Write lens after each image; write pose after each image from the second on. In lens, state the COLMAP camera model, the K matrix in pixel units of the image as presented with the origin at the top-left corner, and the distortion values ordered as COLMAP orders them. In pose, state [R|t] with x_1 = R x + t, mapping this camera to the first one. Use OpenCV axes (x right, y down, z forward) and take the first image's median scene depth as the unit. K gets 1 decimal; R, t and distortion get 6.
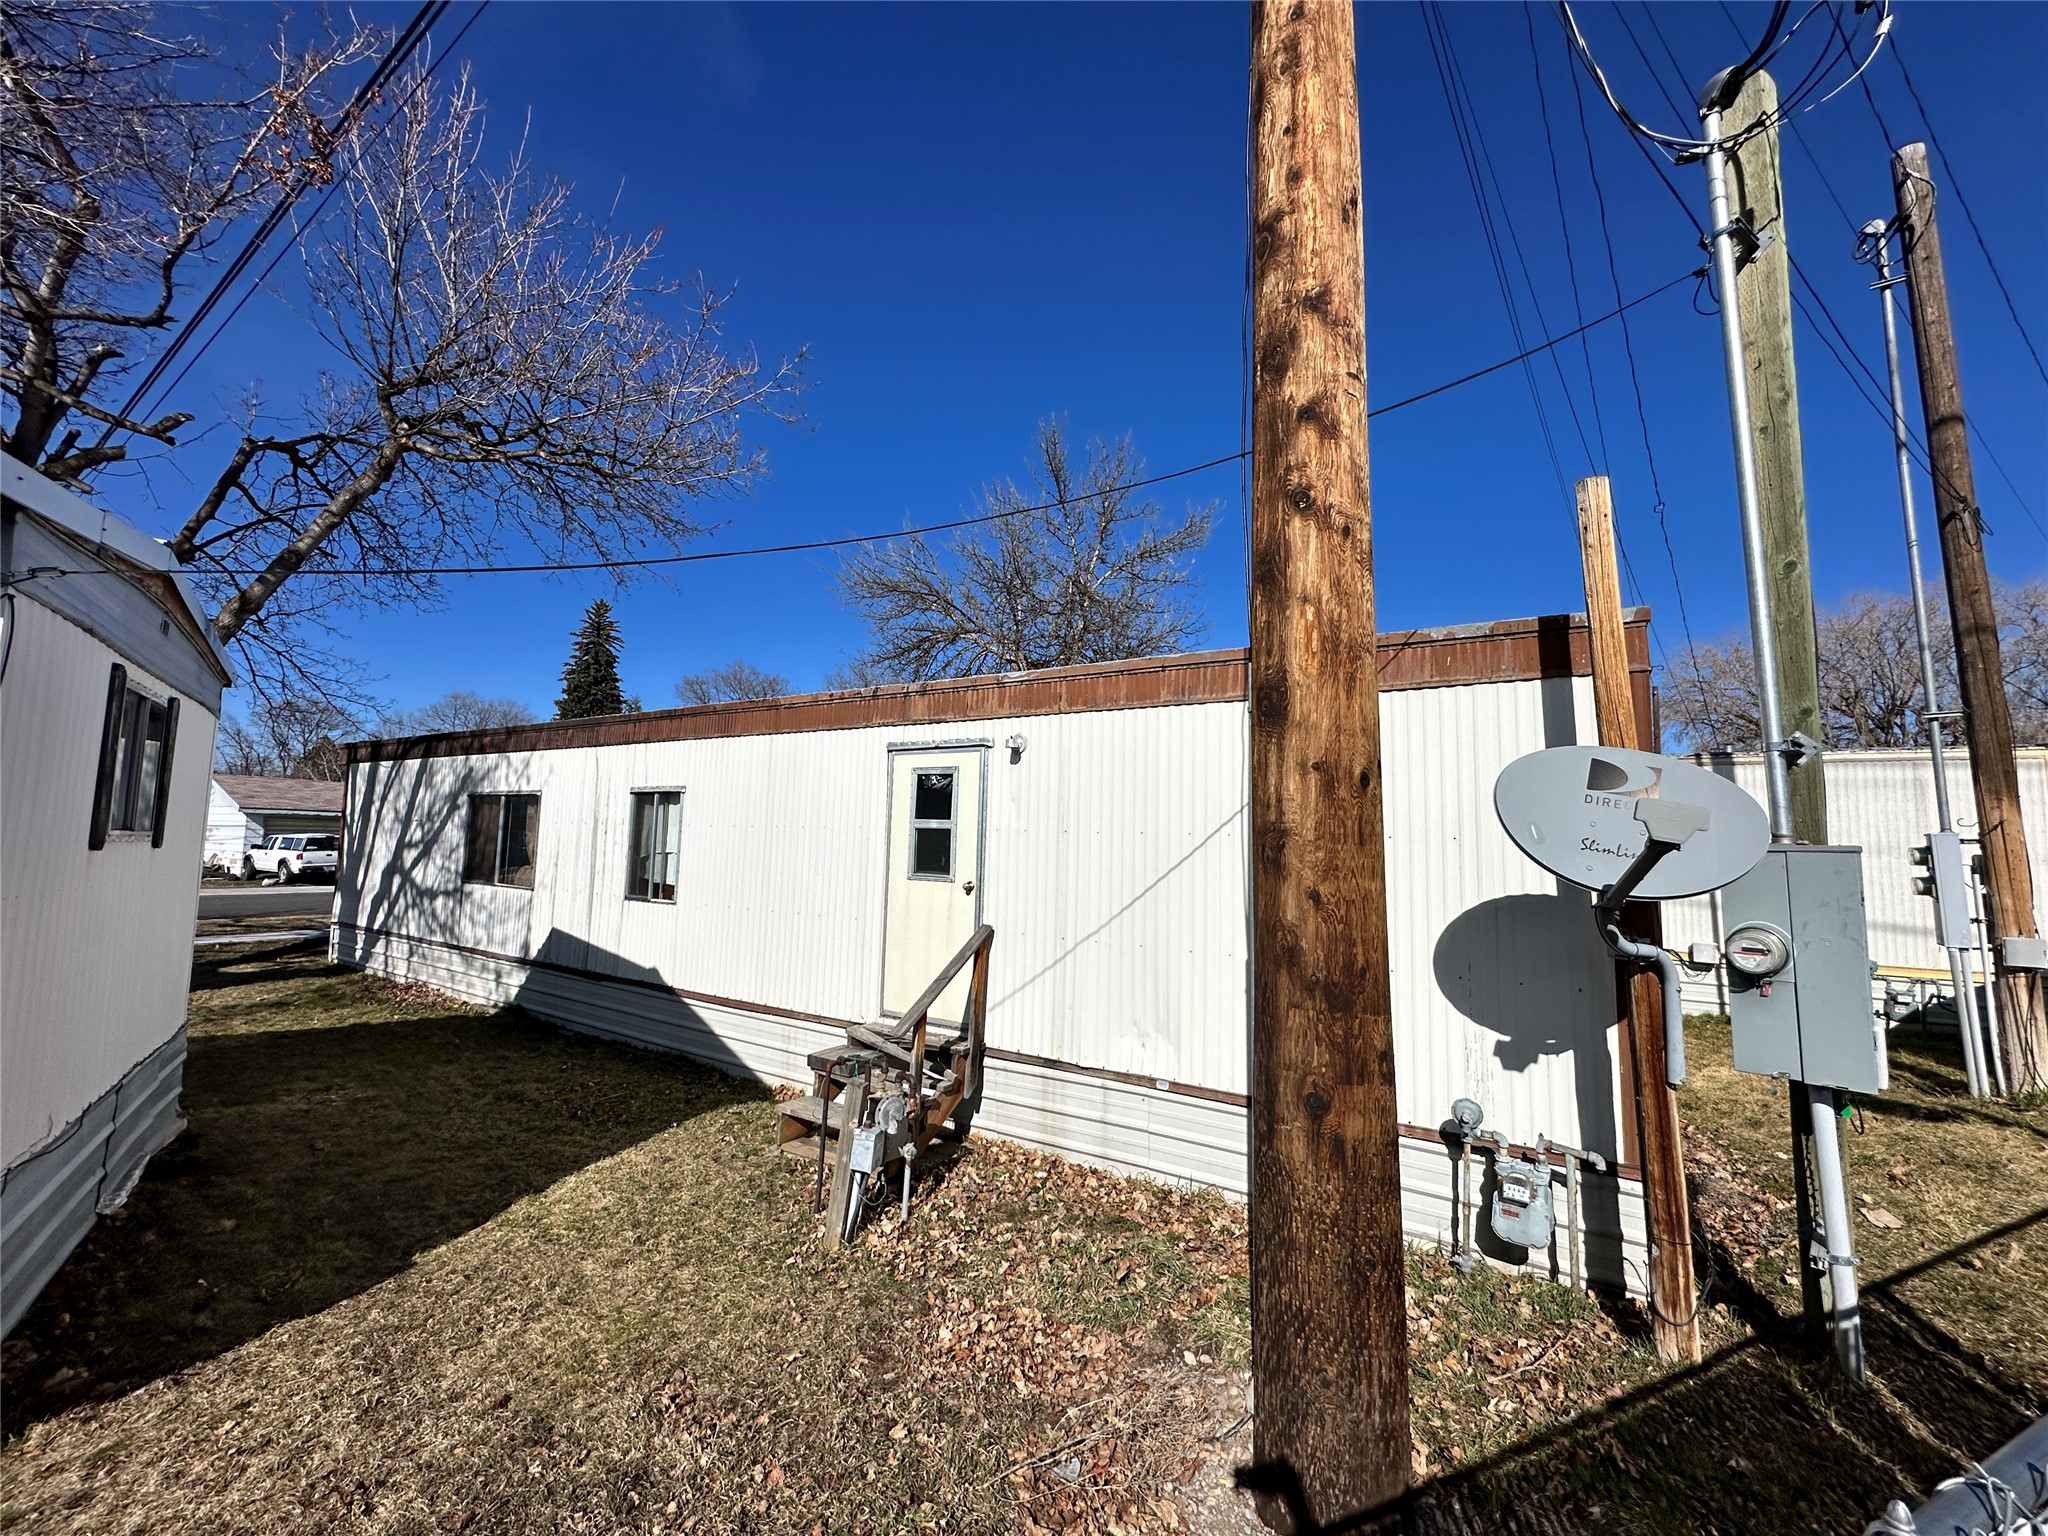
lens RADIAL K [[817.8, 0, 1032.4], [0, 817.8, 766.0], [0, 0, 1]] dist [-0.005420, 0.001283]
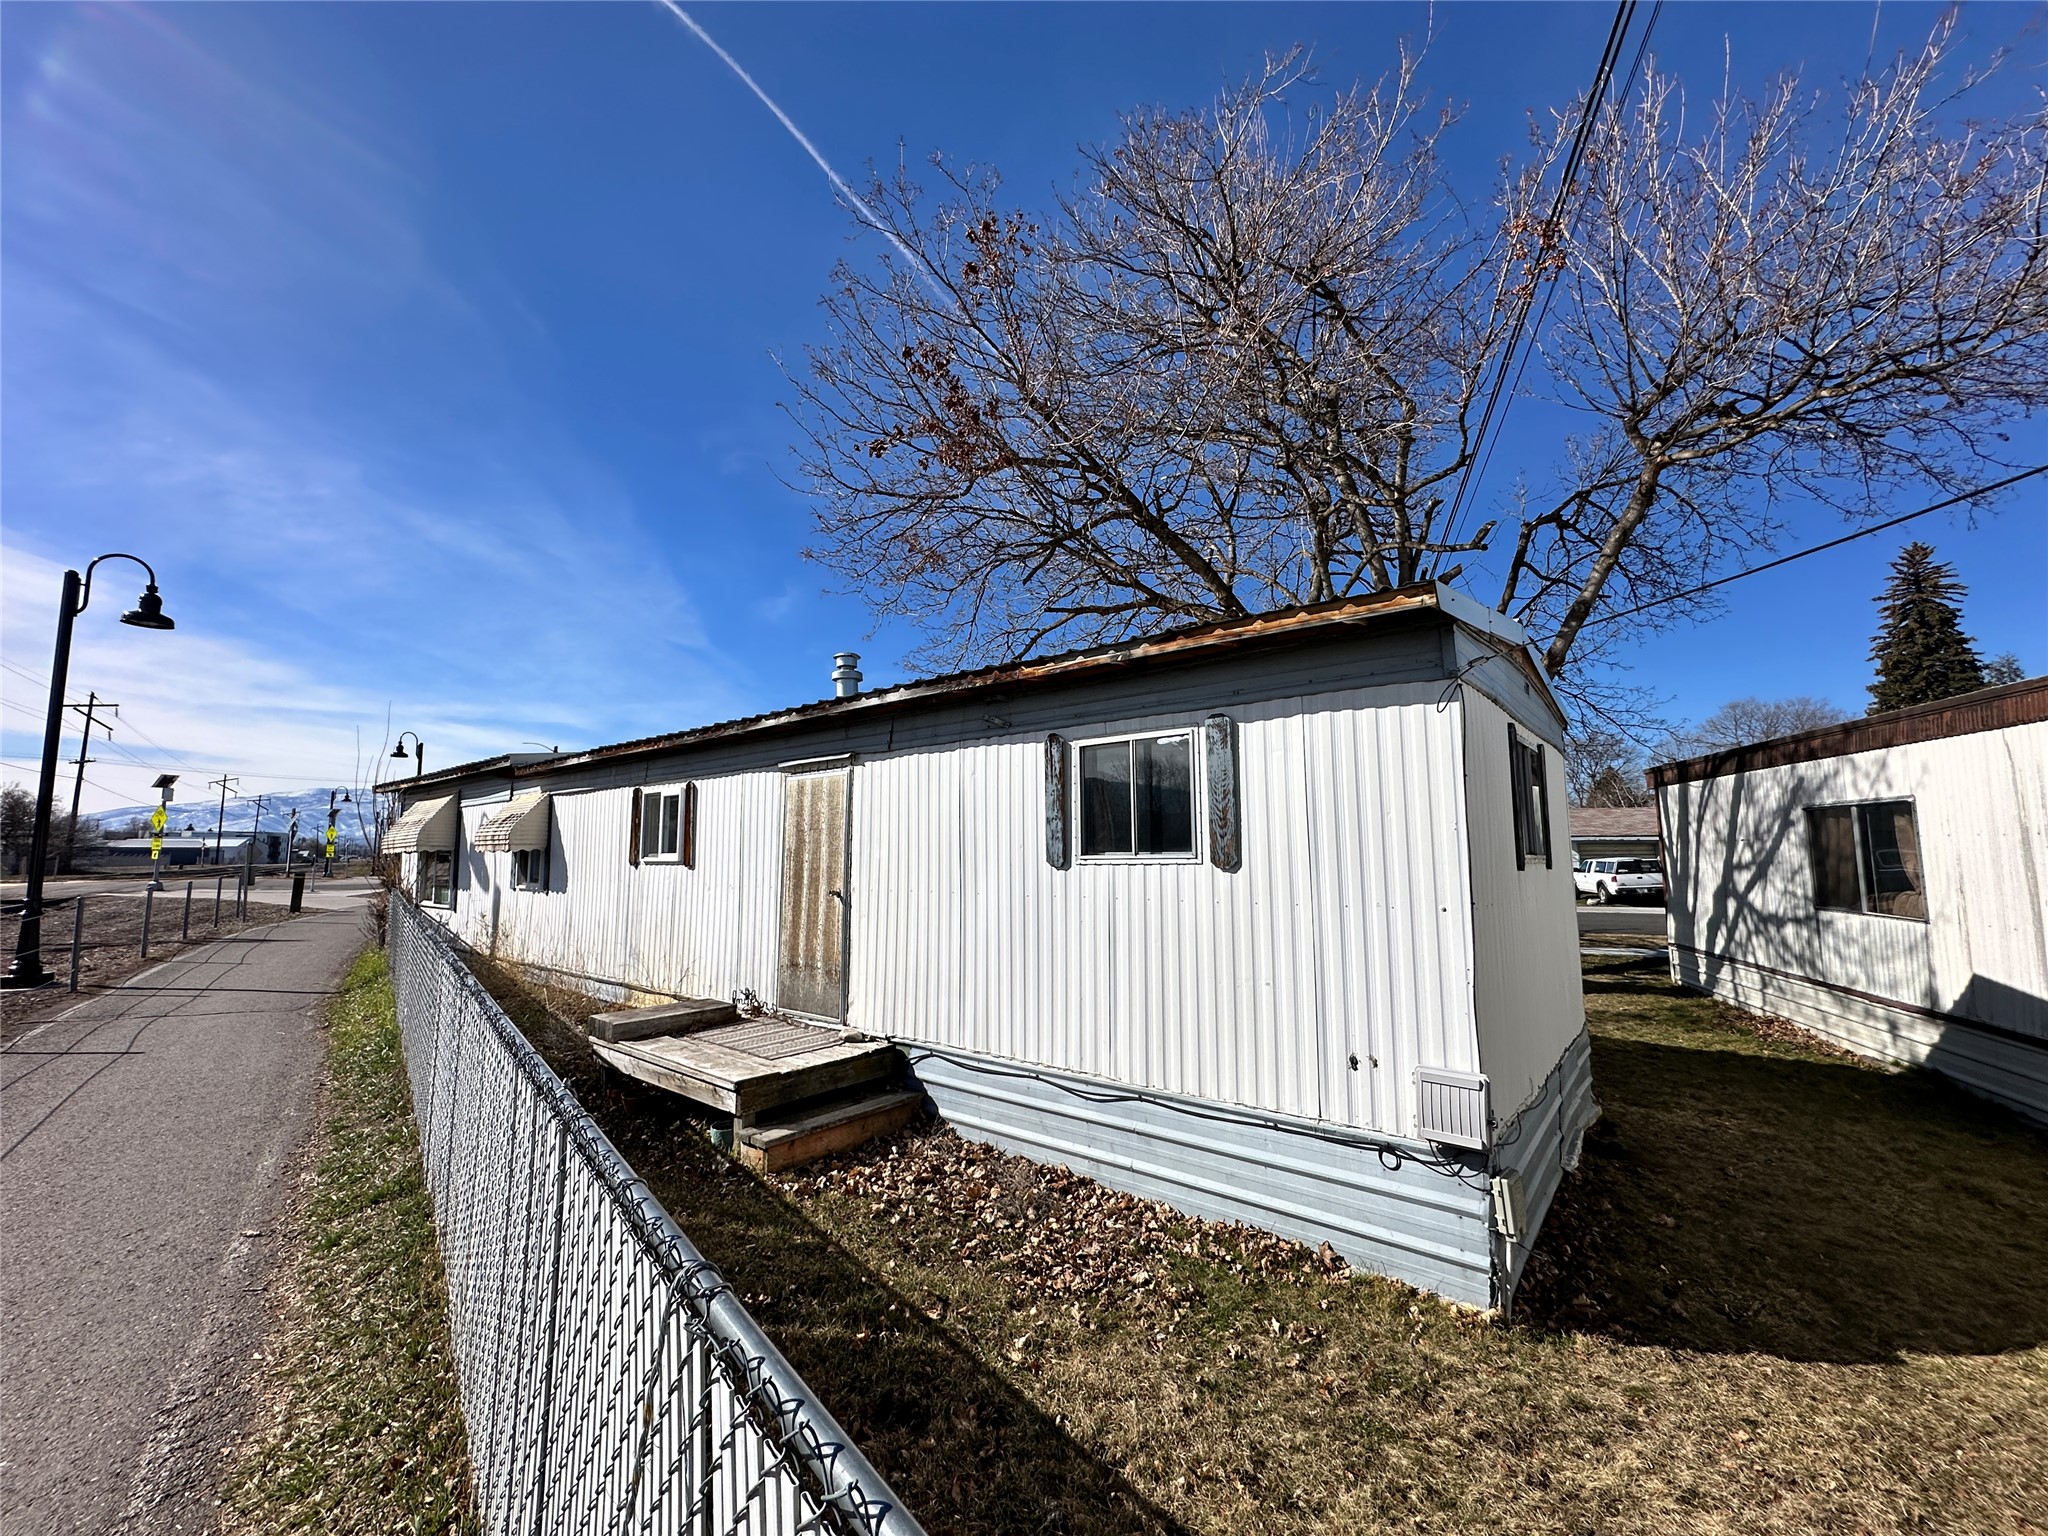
lens RADIAL K [[817.8, 0, 1017.3], [0, 817.8, 766.4], [0, 0, 1]] dist [-0.005420, 0.001283]
pose [[0.220408, -0.126012, -0.967234, -0.027807], [0.099169, 0.989377, -0.106299, -0.000113], [0.970354, -0.072490, 0.230563, -0.016064]]
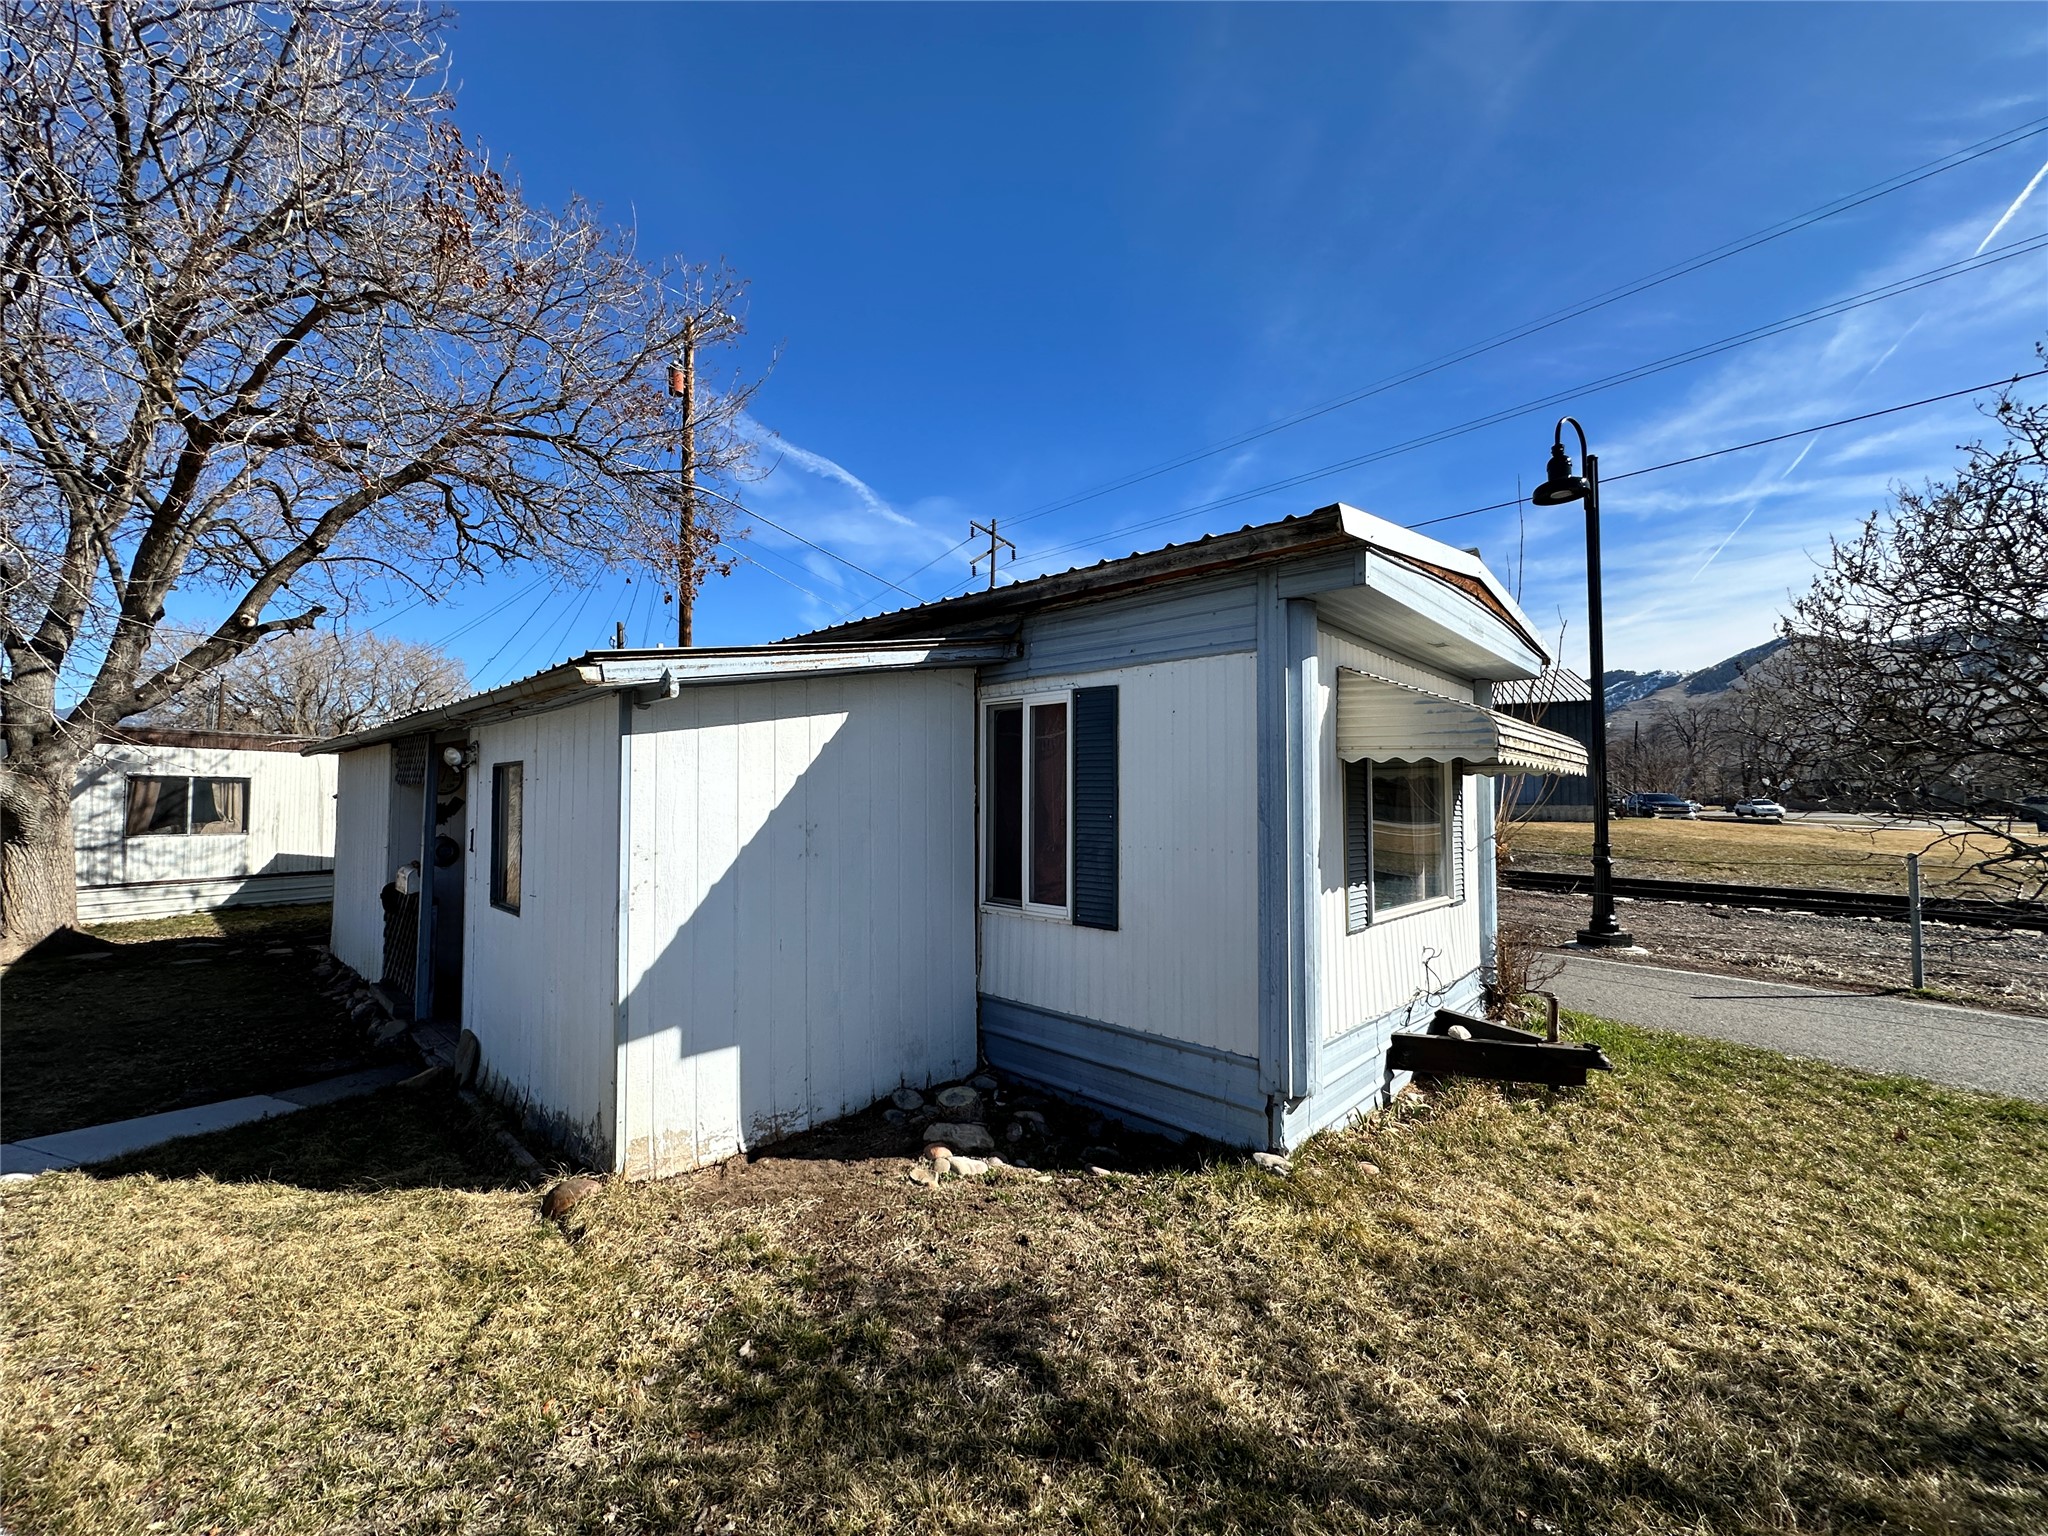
lens RADIAL K [[817.8, 0, 1023.8], [0, 817.8, 762.5], [0, 0, 1]] dist [-0.005420, 0.001283]
pose [[-0.166590, 0.024004, 0.985734, -2.354934], [-0.089873, 0.995173, -0.039422, -0.068551], [-0.981922, -0.095158, -0.163629, -0.261768]]
